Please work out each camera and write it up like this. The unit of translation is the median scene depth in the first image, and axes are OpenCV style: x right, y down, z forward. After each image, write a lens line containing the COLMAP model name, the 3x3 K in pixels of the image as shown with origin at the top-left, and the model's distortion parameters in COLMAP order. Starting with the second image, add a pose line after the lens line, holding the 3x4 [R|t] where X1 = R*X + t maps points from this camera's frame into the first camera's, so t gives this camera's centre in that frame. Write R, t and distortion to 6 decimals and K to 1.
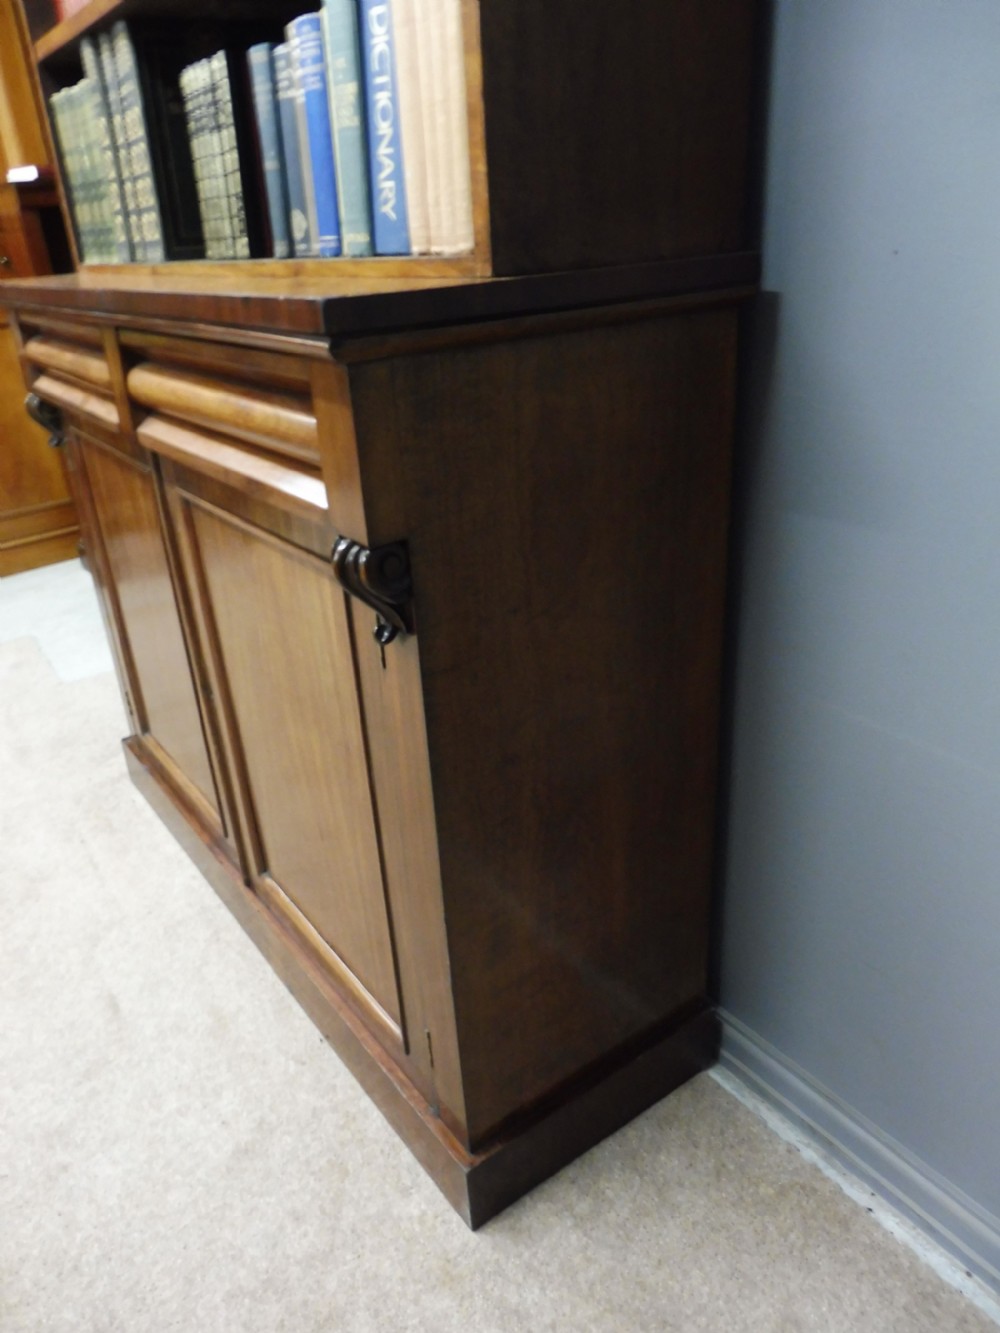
lens RADIAL K [[970.8, 0, 501.3], [0, 970.8, 680.4], [0, 0, 1]] dist [-0.055435, 0.023601]
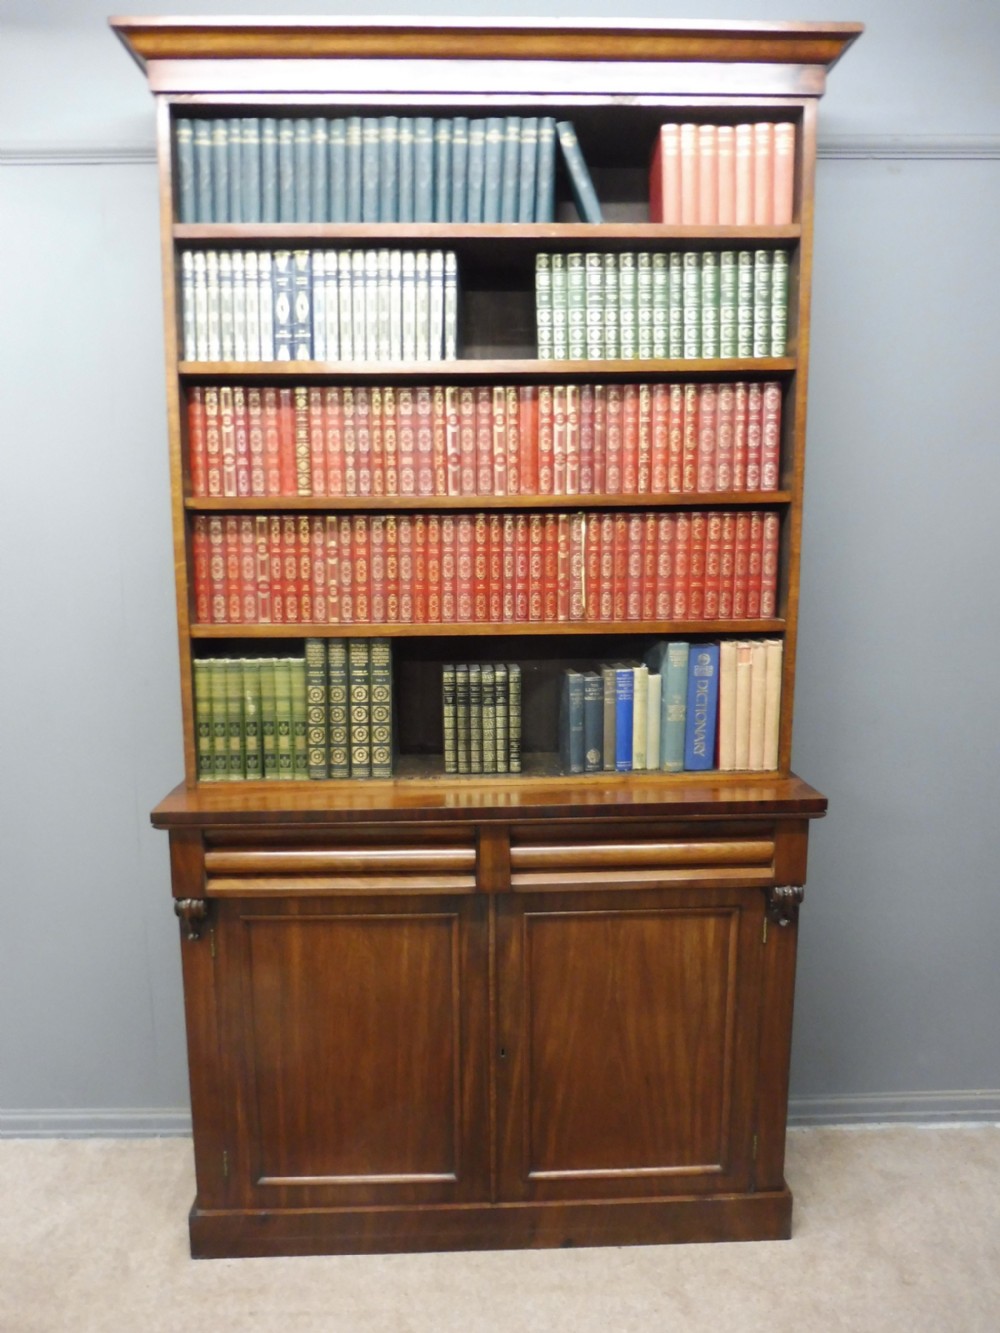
lens RADIAL K [[970.8, 0, 492.8], [0, 970.8, 669.8], [0, 0, 1]] dist [-0.055435, 0.023601]
pose [[0.555312, -0.073320, 0.828403, -1.666111], [0.341729, 0.928244, -0.146919, -0.357371], [-0.758188, 0.364675, 0.540521, 0.019530]]
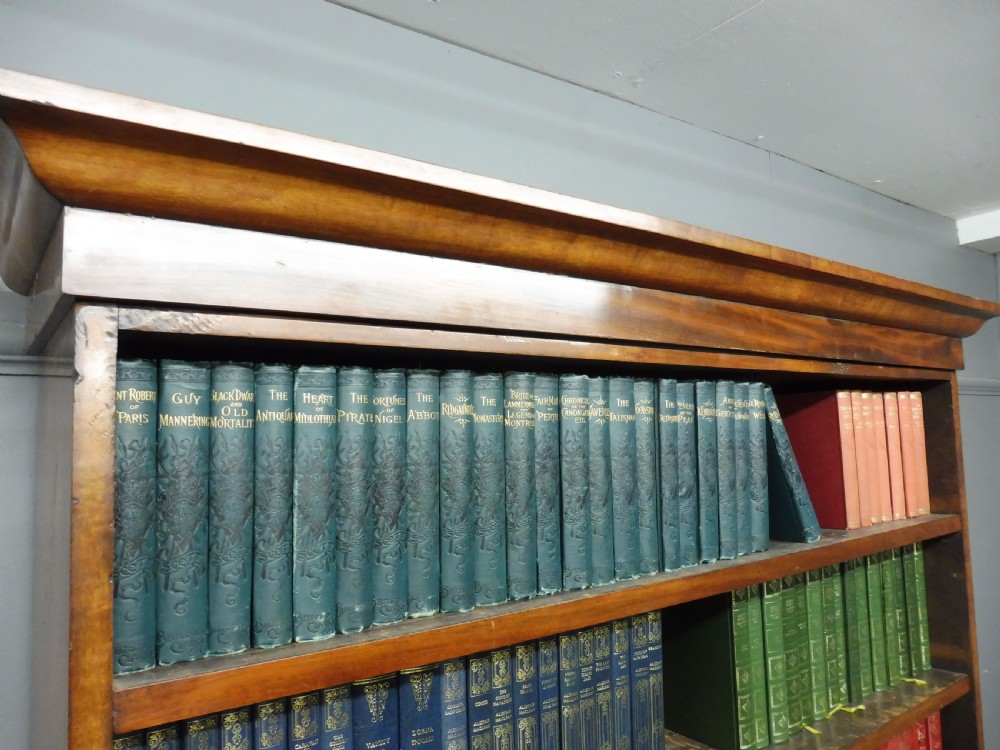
lens RADIAL K [[728.3, 0, 499.9], [0, 728.3, 382.7], [0, 0, 1]] dist [-0.055435, 0.023601]
pose [[-0.016720, 0.154006, 0.987928, -1.019358], [0.473131, 0.871662, -0.127874, -1.395806], [-0.880833, 0.465282, -0.087439, 0.749317]]
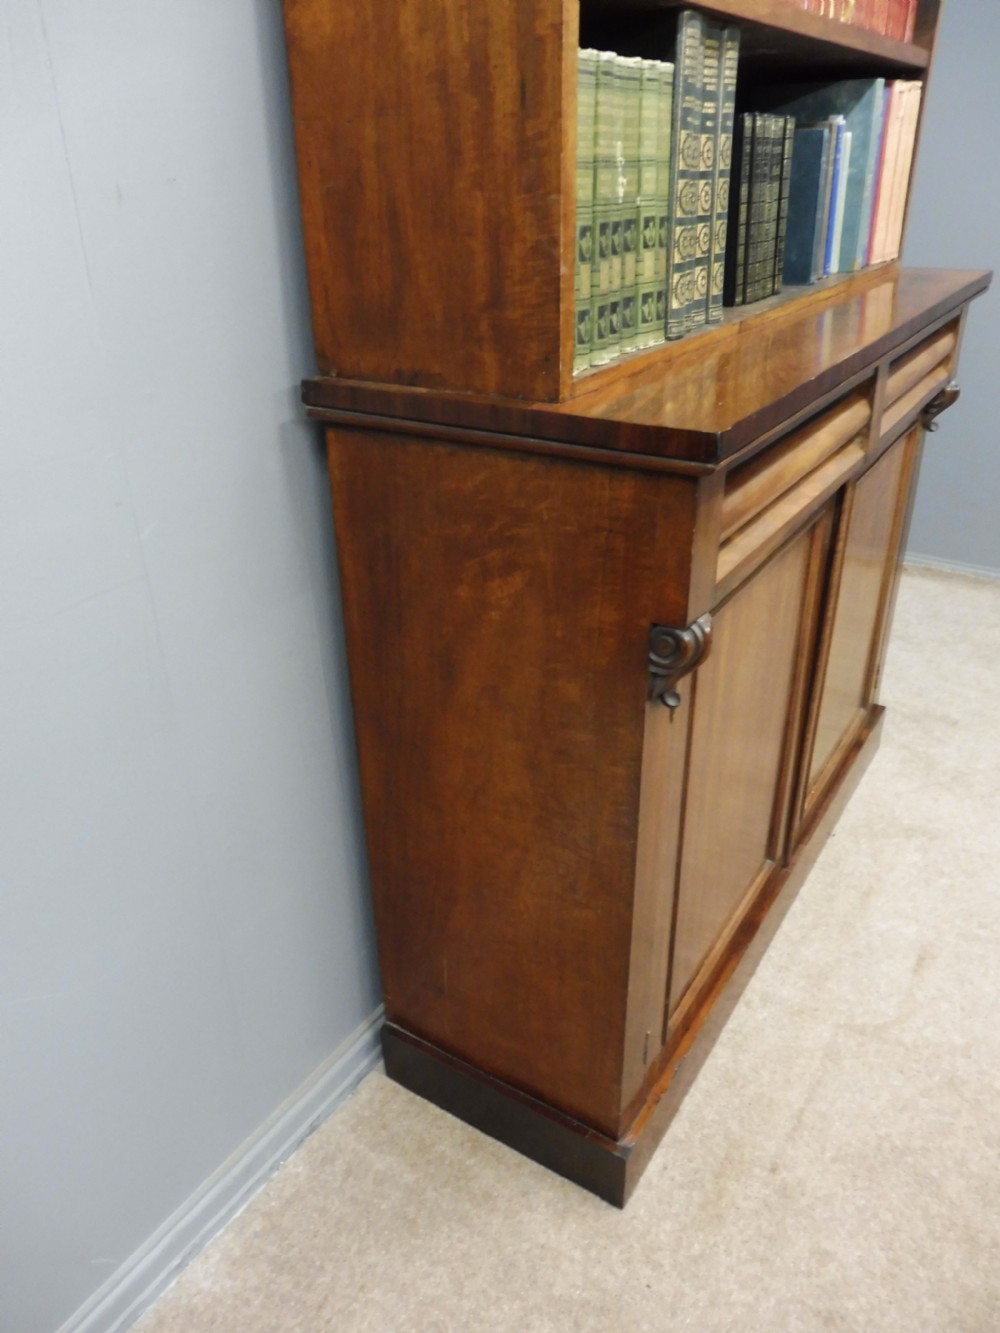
lens RADIAL K [[970.8, 0, 501.6], [0, 970.8, 672.7], [0, 0, 1]] dist [-0.055435, 0.023601]
pose [[-0.360552, -0.381910, 0.850968, -1.251917], [0.445415, 0.731090, 0.516830, -0.819281], [-0.819517, 0.565378, -0.093488, 1.579484]]
